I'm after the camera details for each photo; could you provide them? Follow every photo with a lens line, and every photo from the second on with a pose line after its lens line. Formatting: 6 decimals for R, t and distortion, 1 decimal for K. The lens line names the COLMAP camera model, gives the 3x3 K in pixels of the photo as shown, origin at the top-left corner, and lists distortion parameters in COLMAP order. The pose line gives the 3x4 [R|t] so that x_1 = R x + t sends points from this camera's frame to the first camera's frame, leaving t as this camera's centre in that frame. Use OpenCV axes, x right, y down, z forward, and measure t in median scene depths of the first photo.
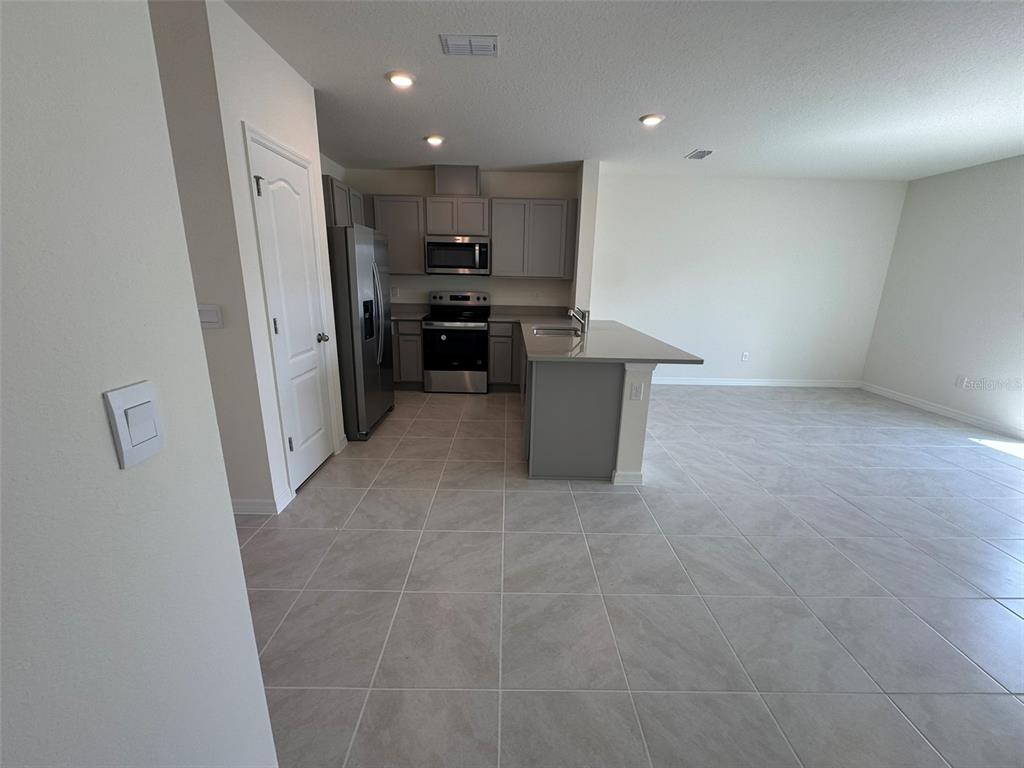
lens RADIAL K [[411.5, 0, 511.3], [0, 411.5, 380.6], [0, 0, 1]] dist [0.010478, -0.000173]
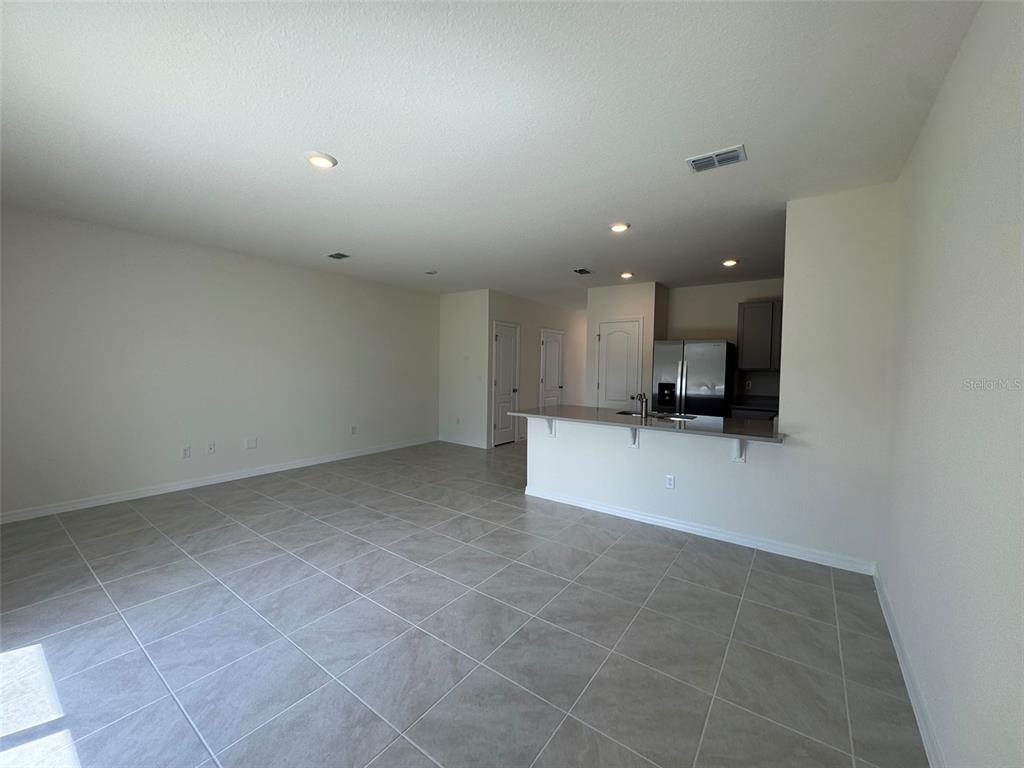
lens RADIAL K [[411.5, 0, 510.4], [0, 411.5, 380.1], [0, 0, 1]] dist [0.010478, -0.000173]
pose [[-0.599485, -0.006037, -0.800363, 1.192598], [-0.231567, 0.958514, 0.166218, -0.296027], [0.766156, 0.284983, -0.576013, 1.299662]]
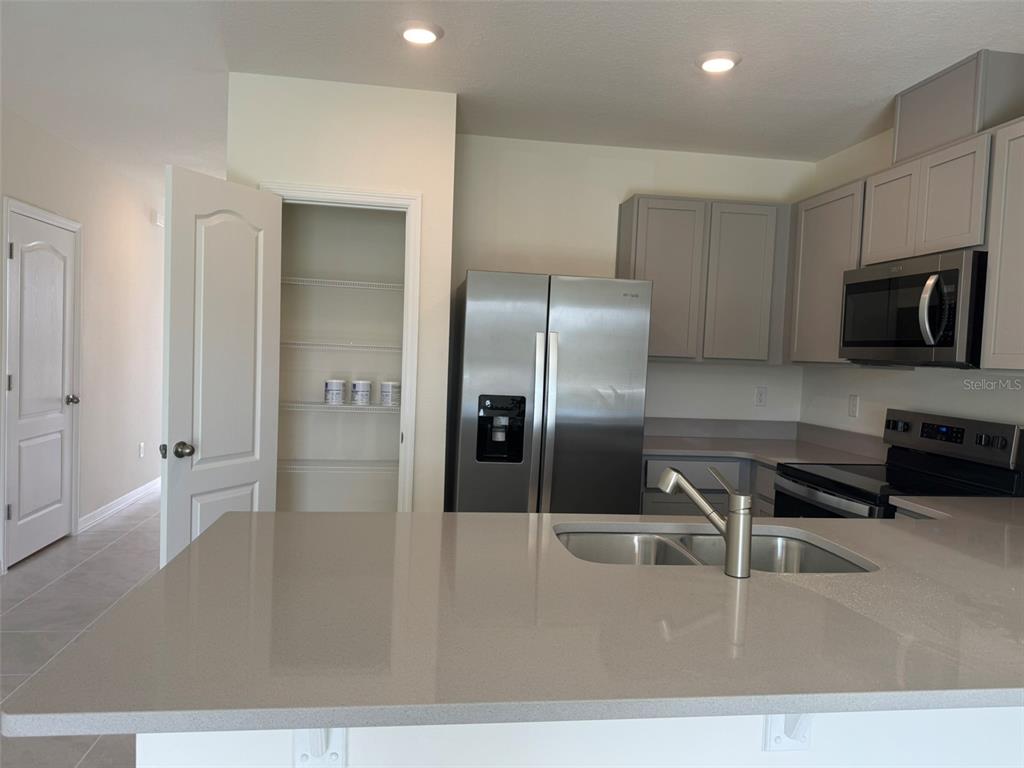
lens RADIAL K [[720.3, 0, 518.8], [0, 720.3, 407.0], [0, 0, 1]] dist [0.000505, -0.009596]
pose [[0.139004, 0.054091, -0.988813, 0.567090], [-0.284567, 0.958576, 0.012433, -0.174535], [0.948525, 0.279655, 0.148639, 0.777328]]
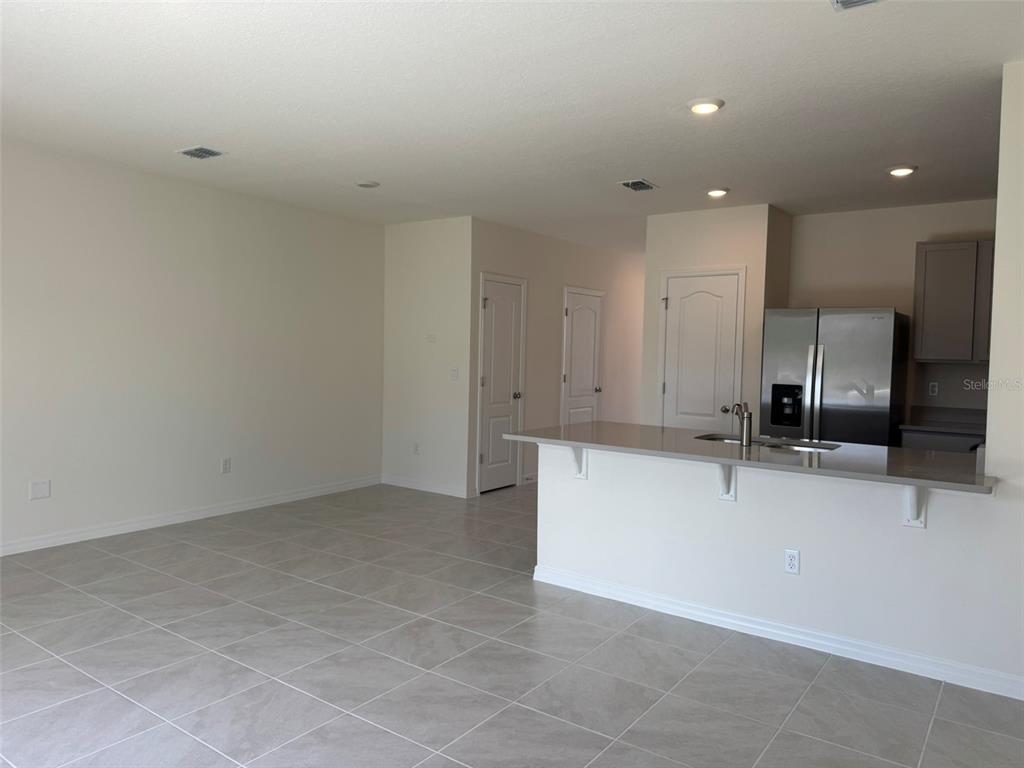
lens RADIAL K [[720.3, 0, 510.5], [0, 720.3, 390.0], [0, 0, 1]] dist [0.000505, -0.009596]
pose [[-0.598189, 0.004689, -0.801342, 1.170840], [-0.237945, 0.953844, 0.183204, -0.293329], [0.765214, 0.300266, -0.569463, 1.285268]]
